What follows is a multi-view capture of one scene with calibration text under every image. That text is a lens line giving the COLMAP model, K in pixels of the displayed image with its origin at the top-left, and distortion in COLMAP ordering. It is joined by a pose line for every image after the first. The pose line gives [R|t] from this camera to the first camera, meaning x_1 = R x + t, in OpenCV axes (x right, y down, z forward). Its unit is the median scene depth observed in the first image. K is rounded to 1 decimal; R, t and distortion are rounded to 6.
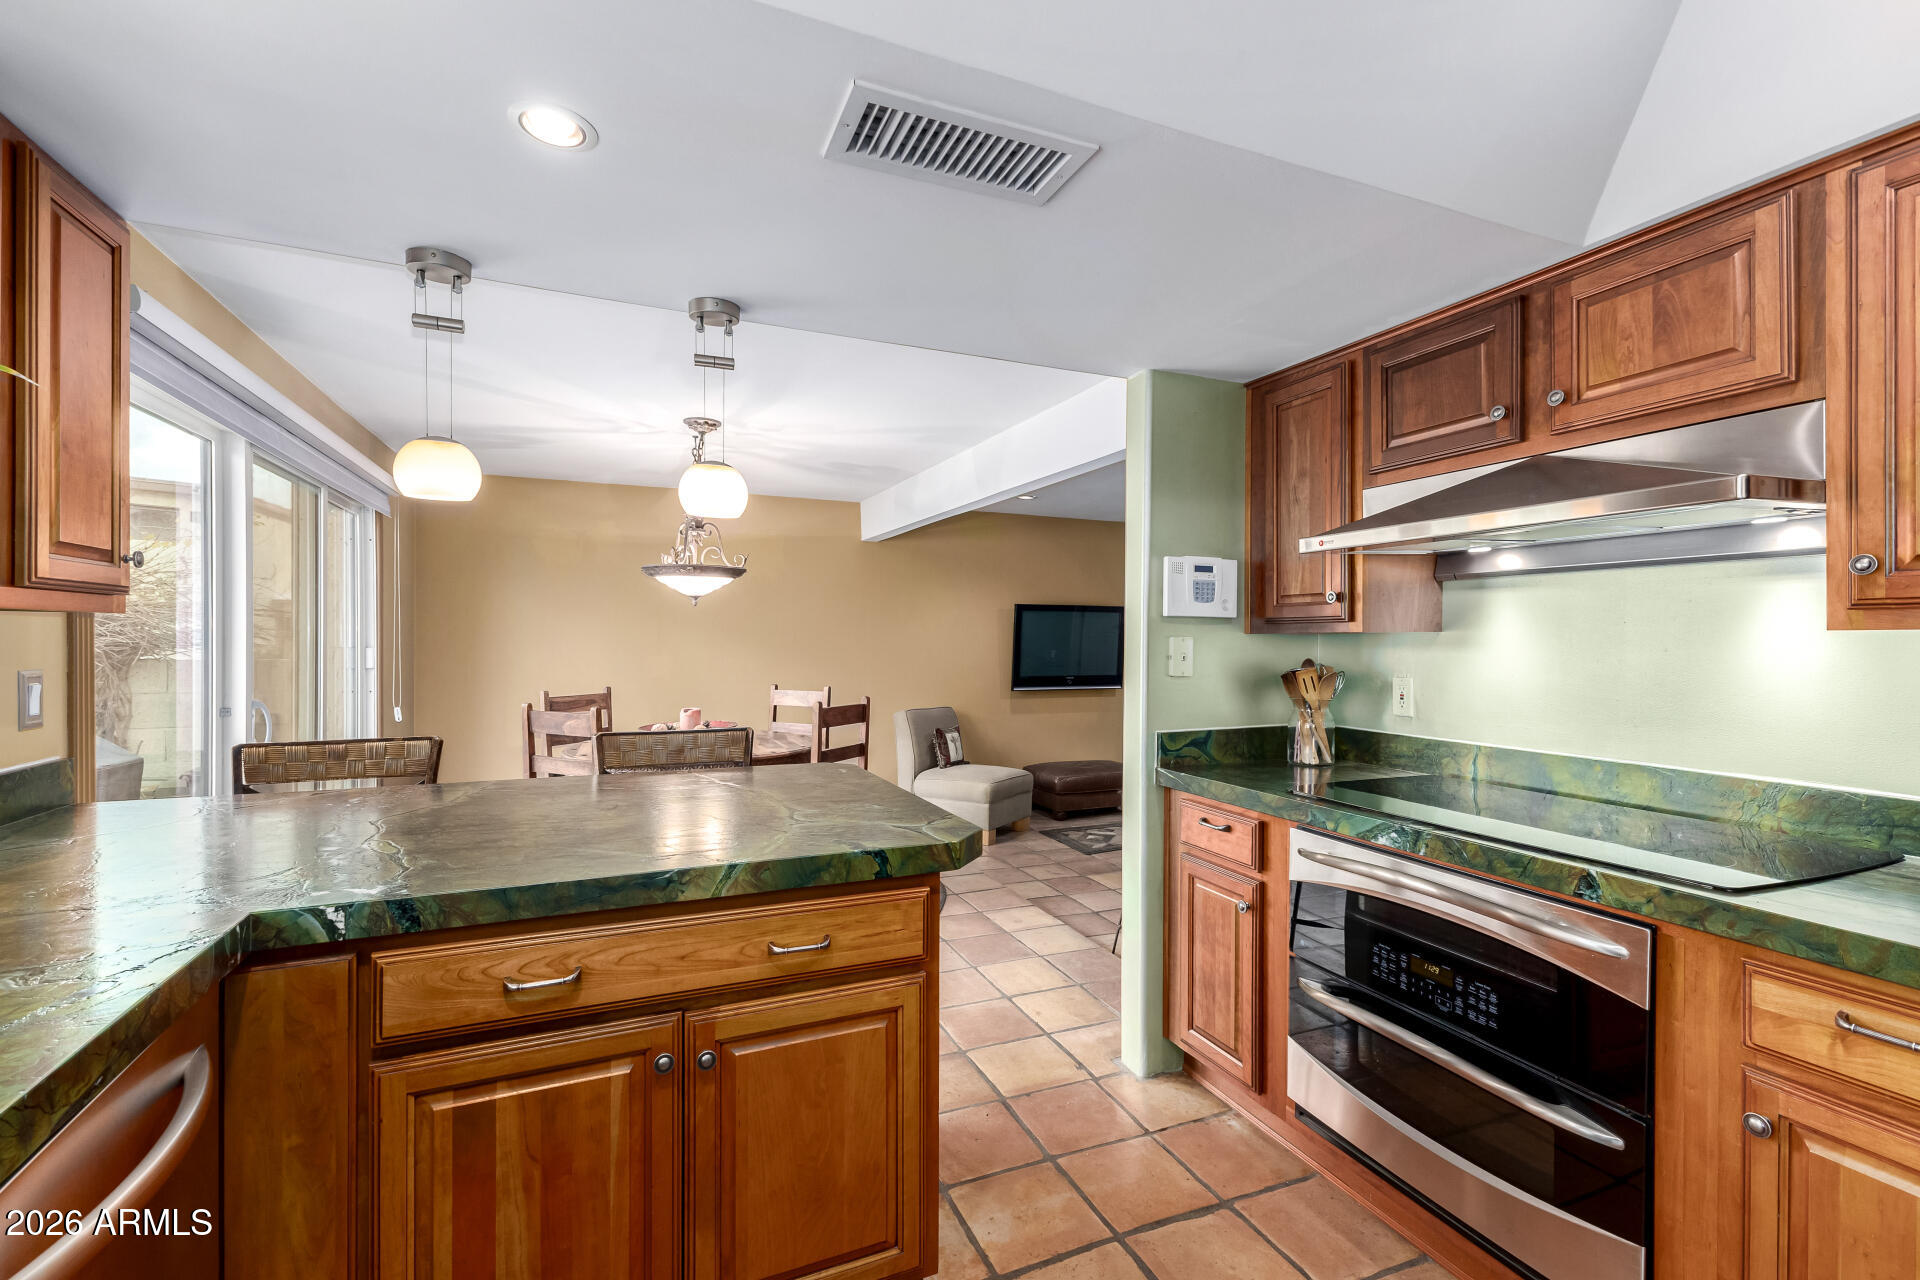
lens RADIAL K [[836.0, 0, 958.4], [0, 836.0, 644.4], [0, 0, 1]] dist [0.009506, -0.000345]
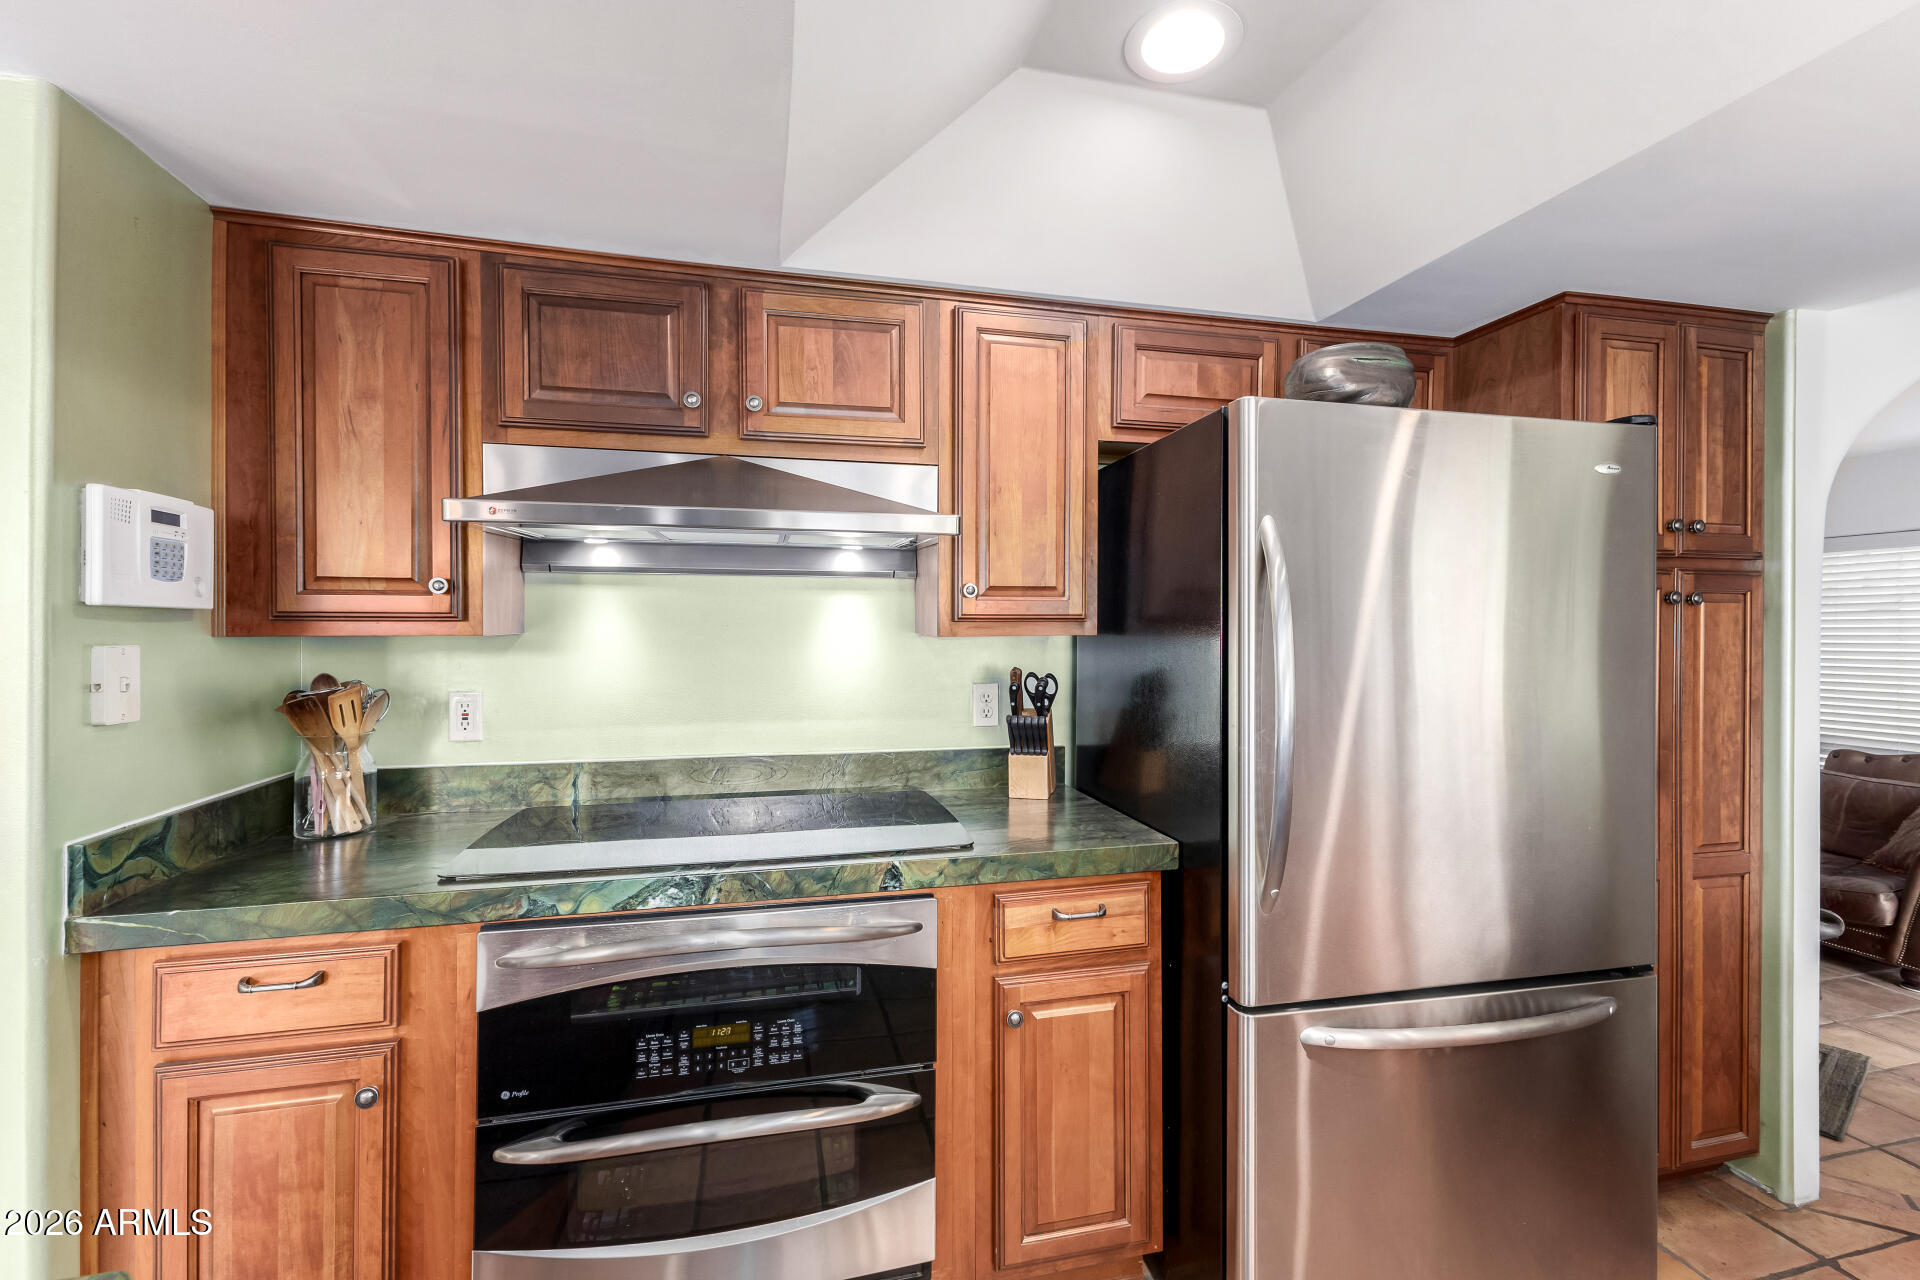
lens RADIAL K [[826.7, 0, 974.2], [0, 826.7, 632.5], [0, 0, 1]] dist [0.009456, 0.000141]
pose [[0.157014, -0.007893, 0.987565, -0.219041], [0.005913, 0.999958, 0.007052, -0.025318], [-0.987579, 0.004732, 0.157055, 0.578989]]
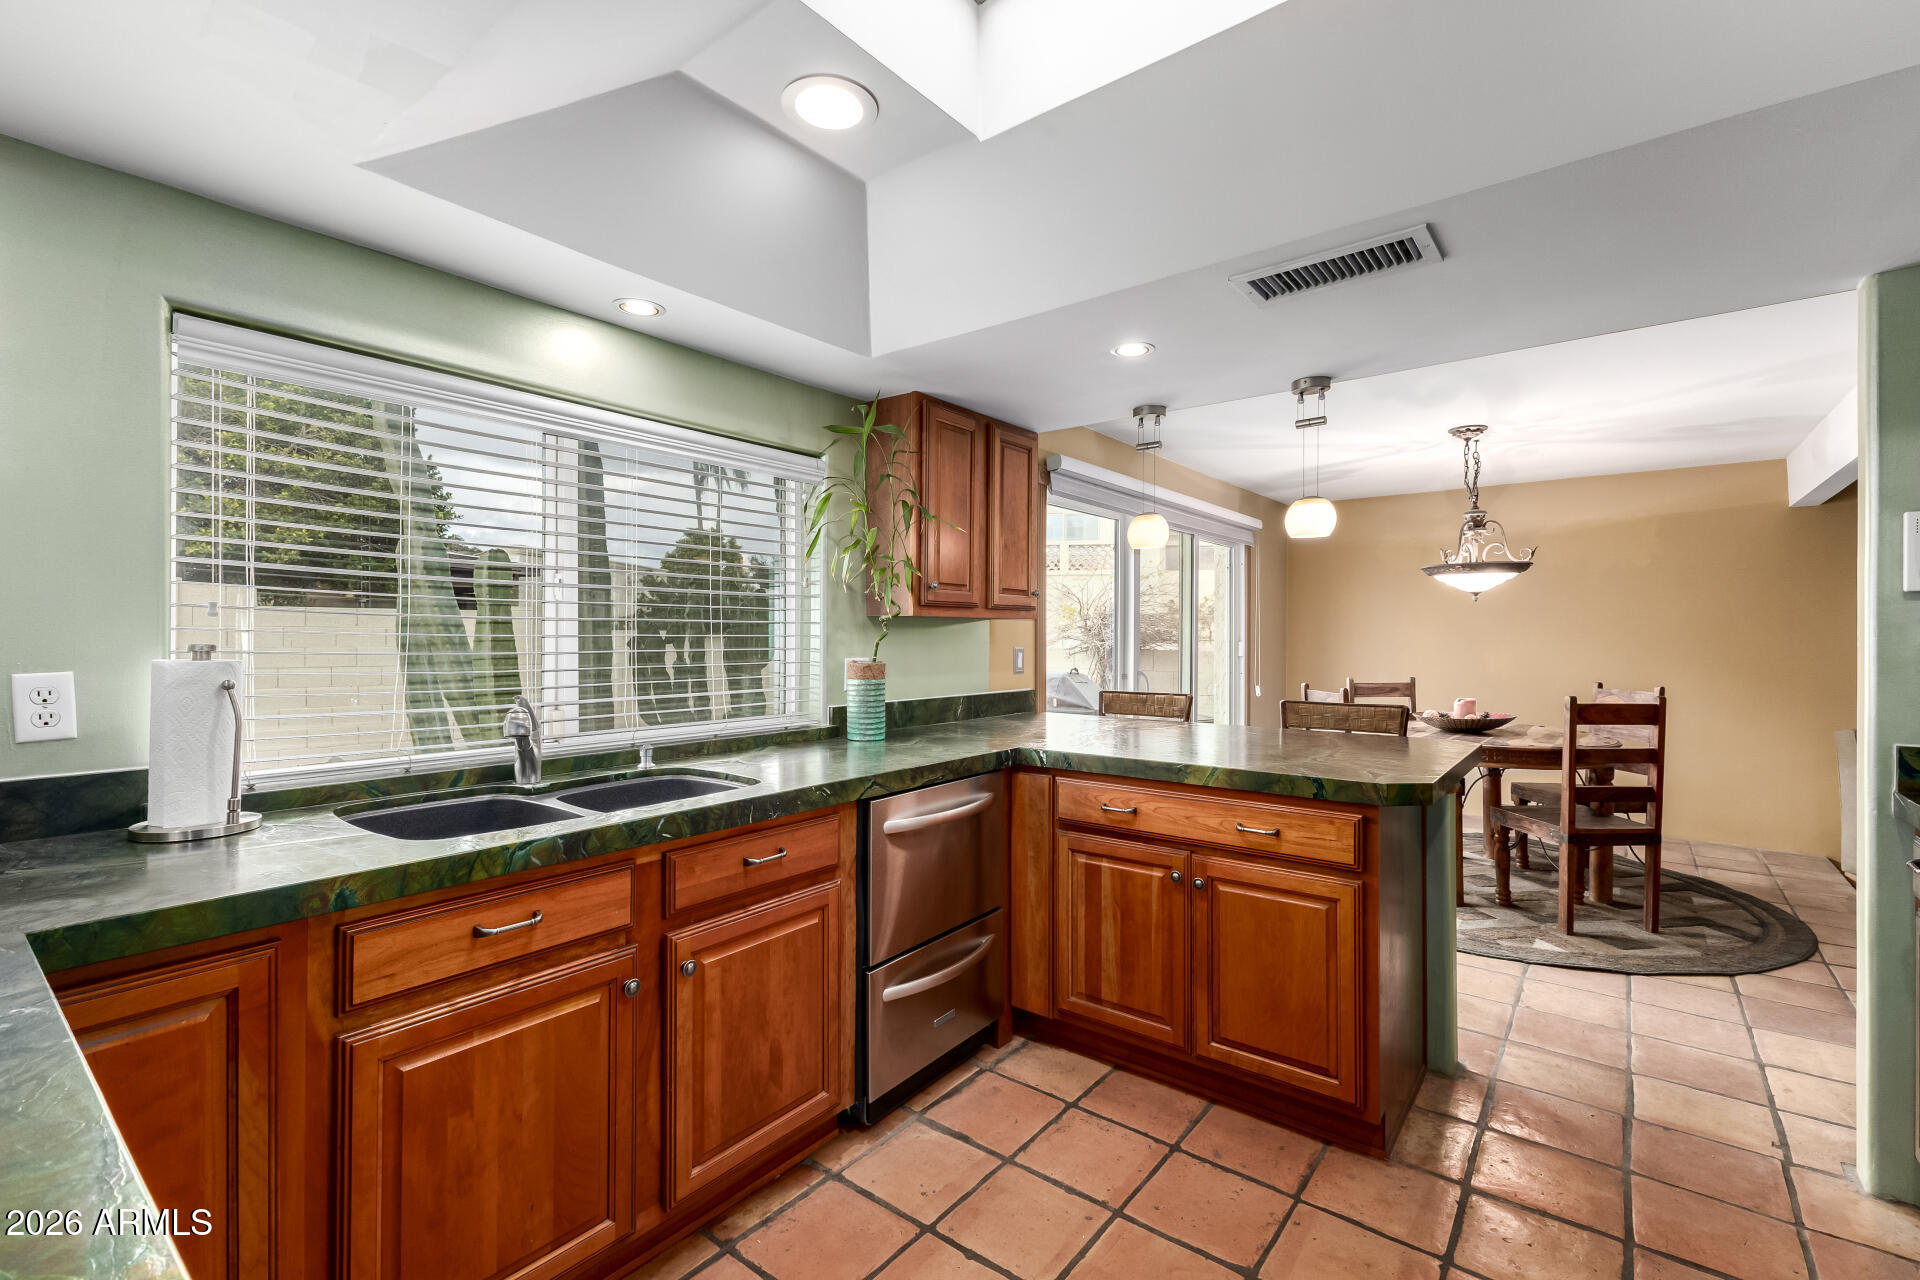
lens RADIAL K [[826.7, 0, 974.2], [0, 826.7, 632.5], [0, 0, 1]] dist [0.009456, 0.000141]
pose [[0.491325, -0.008553, -0.870934, 0.686929], [-0.005204, 0.999905, -0.012756, 0.022586], [0.870961, 0.010800, 0.491234, -0.138330]]
